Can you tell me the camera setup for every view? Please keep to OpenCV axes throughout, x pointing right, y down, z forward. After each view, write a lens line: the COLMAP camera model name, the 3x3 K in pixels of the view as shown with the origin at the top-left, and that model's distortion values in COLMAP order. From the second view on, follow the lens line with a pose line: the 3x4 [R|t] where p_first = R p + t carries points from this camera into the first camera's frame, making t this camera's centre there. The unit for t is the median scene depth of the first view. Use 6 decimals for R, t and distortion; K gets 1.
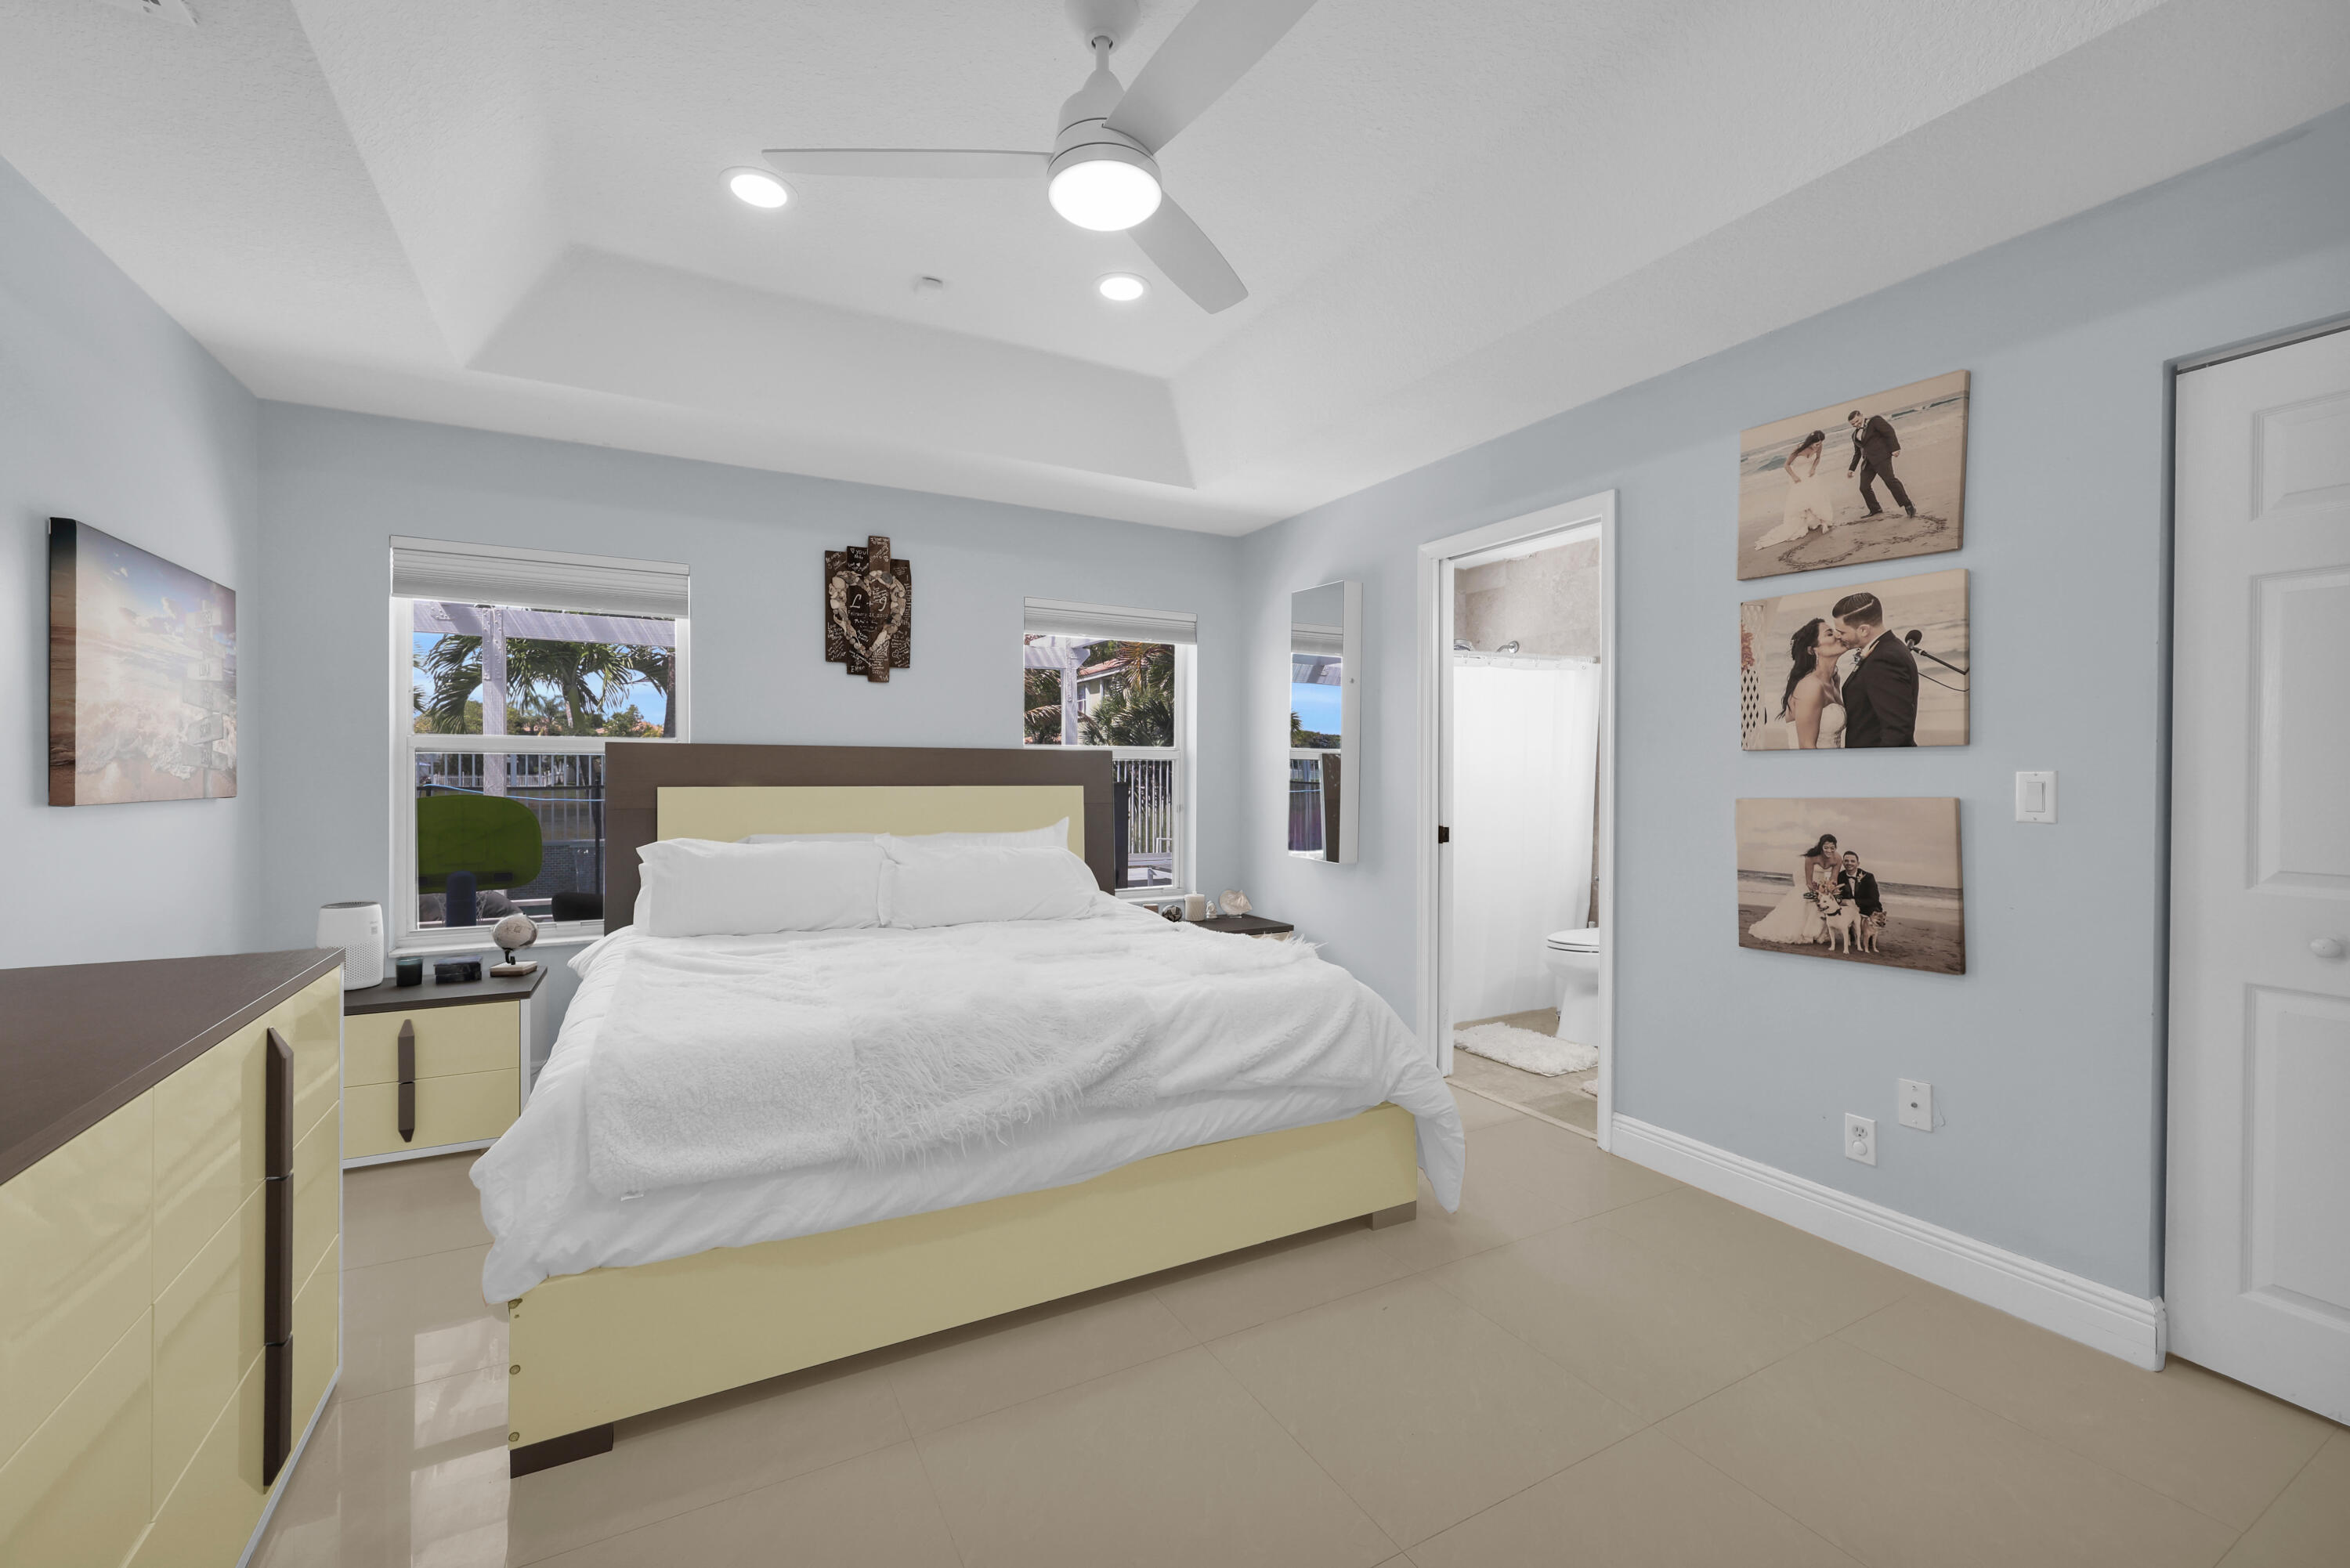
lens RADIAL K [[957.0, 0, 1162.4], [0, 957.0, 774.4], [0, 0, 1]] dist [0.000962, 0.000251]
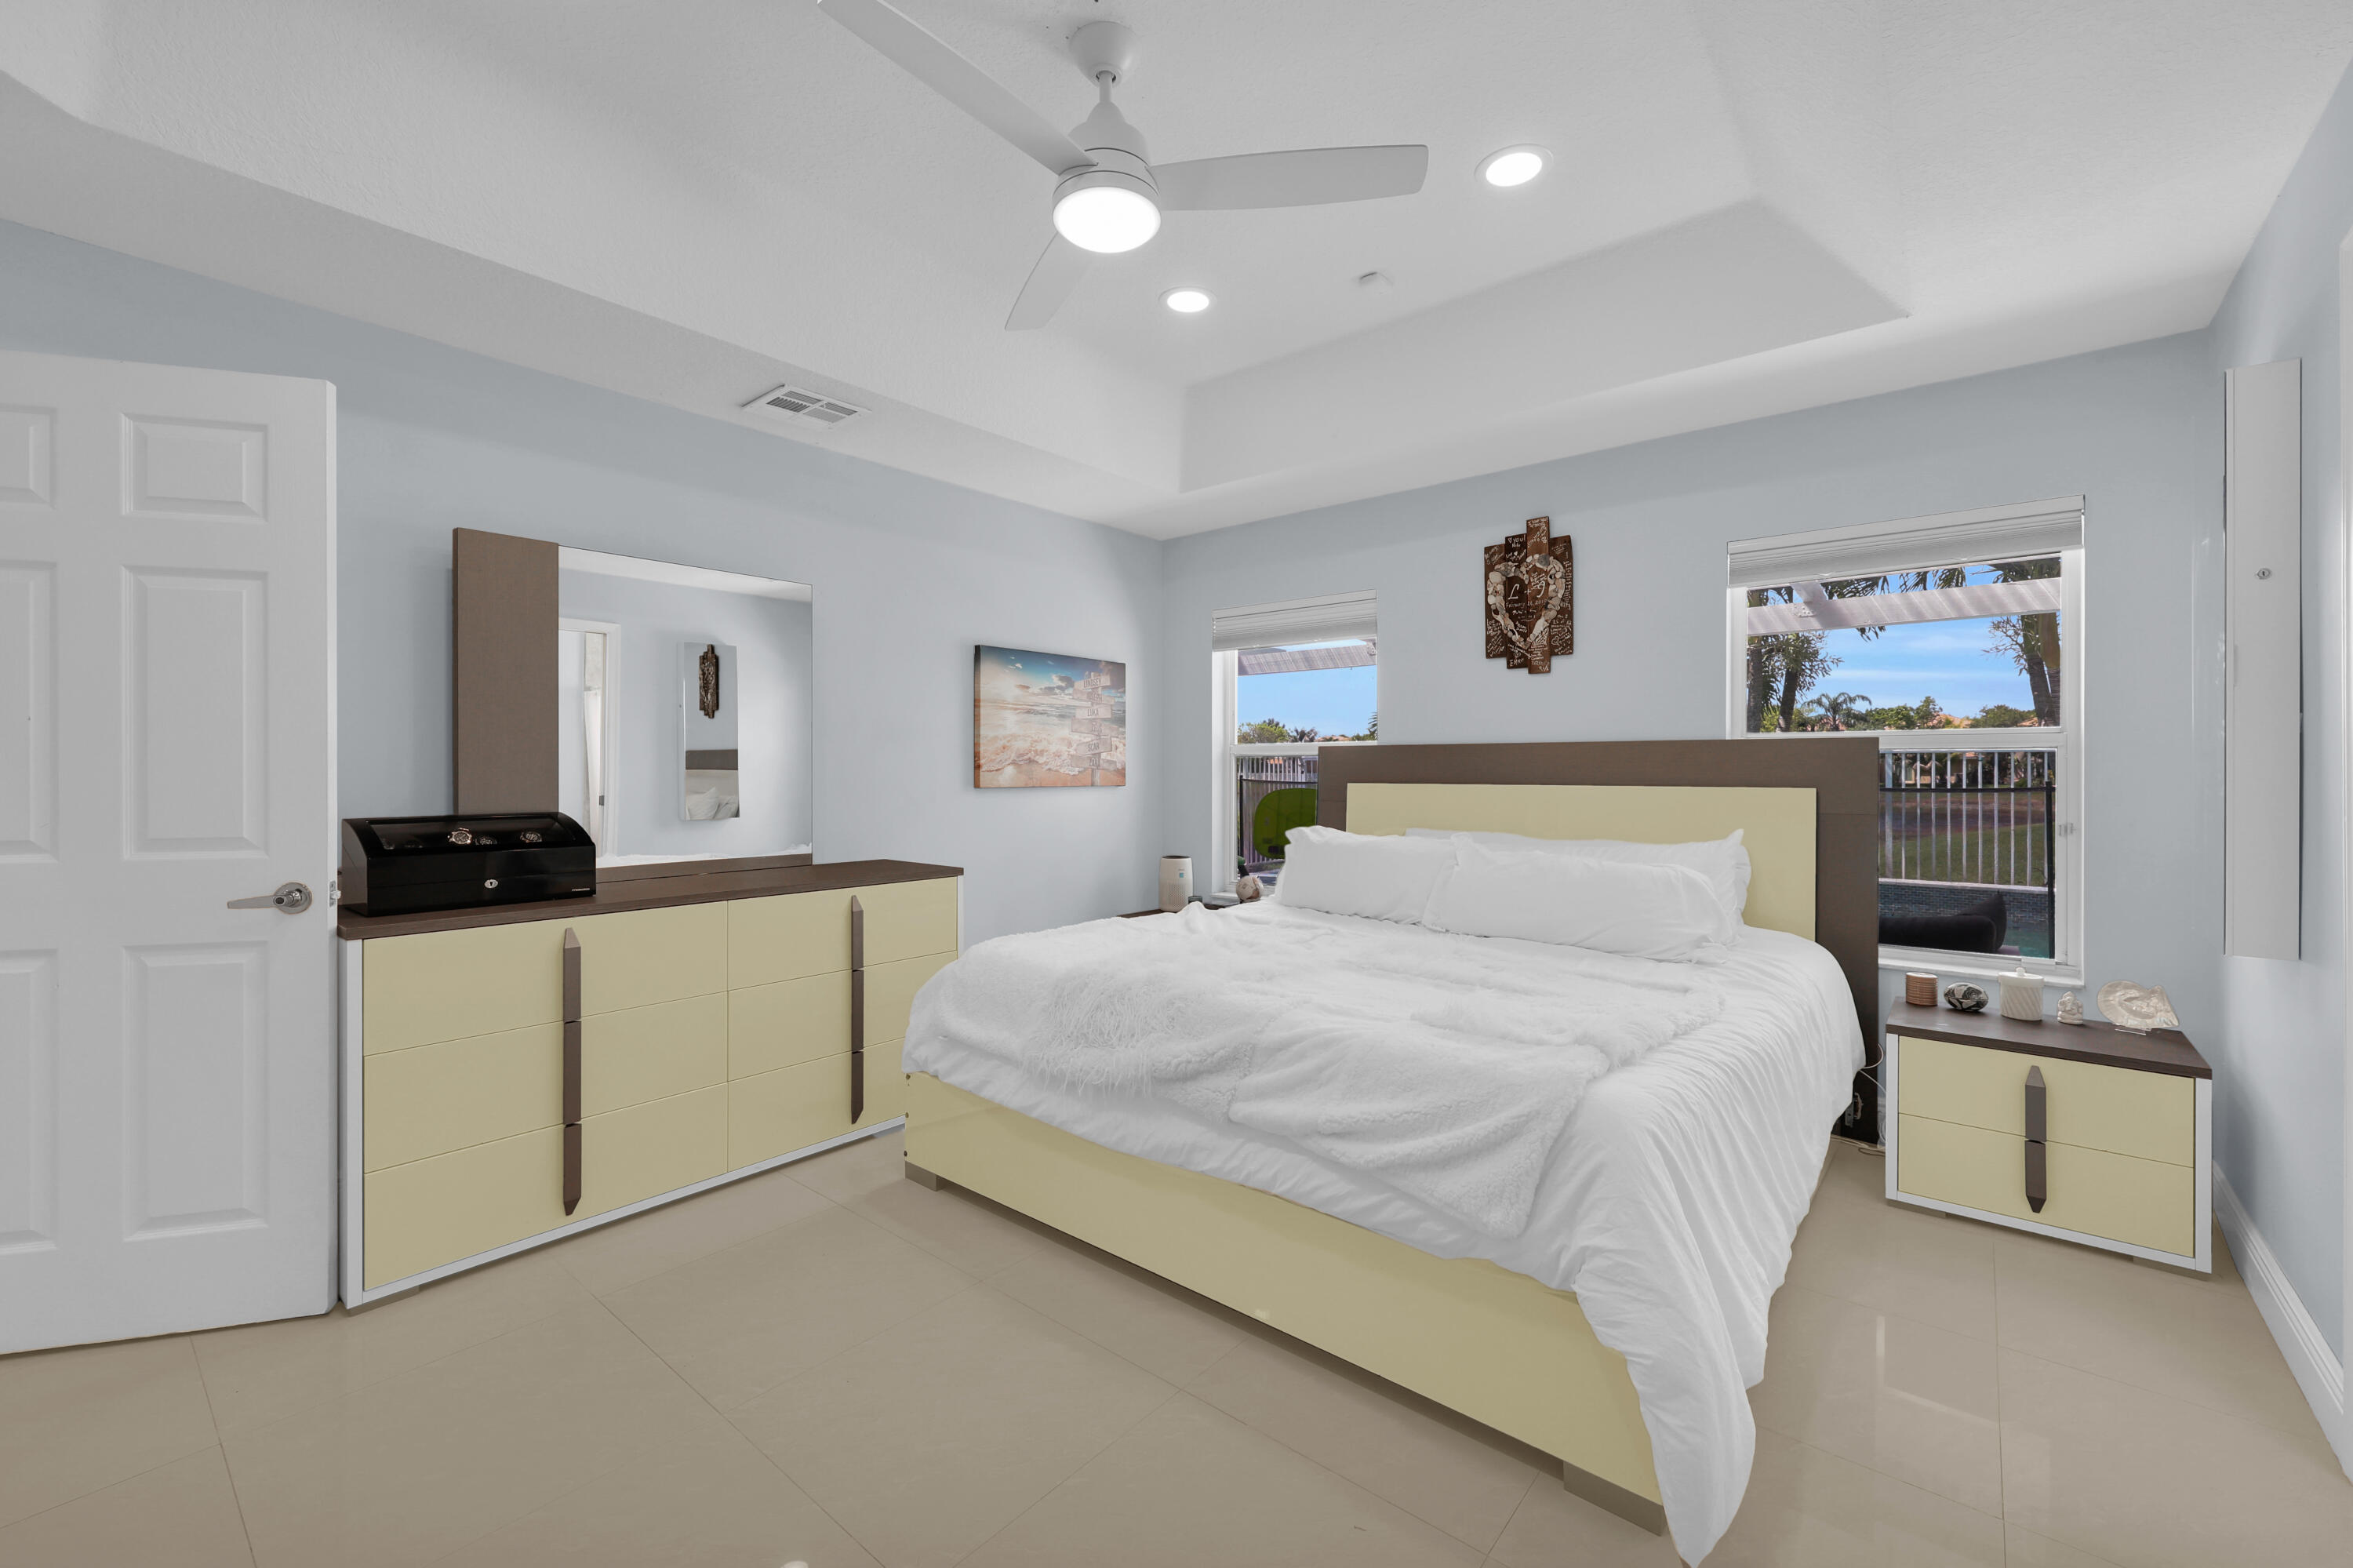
lens RADIAL K [[958.3, 0, 1163.9], [0, 958.3, 774.3], [0, 0, 1]] dist [0.000962, 0.000251]
pose [[0.362820, 0.000922, -0.931859, 0.451599], [-0.001362, 0.999999, 0.000459, 0.001892], [0.931858, 0.001103, 0.362821, 0.327090]]
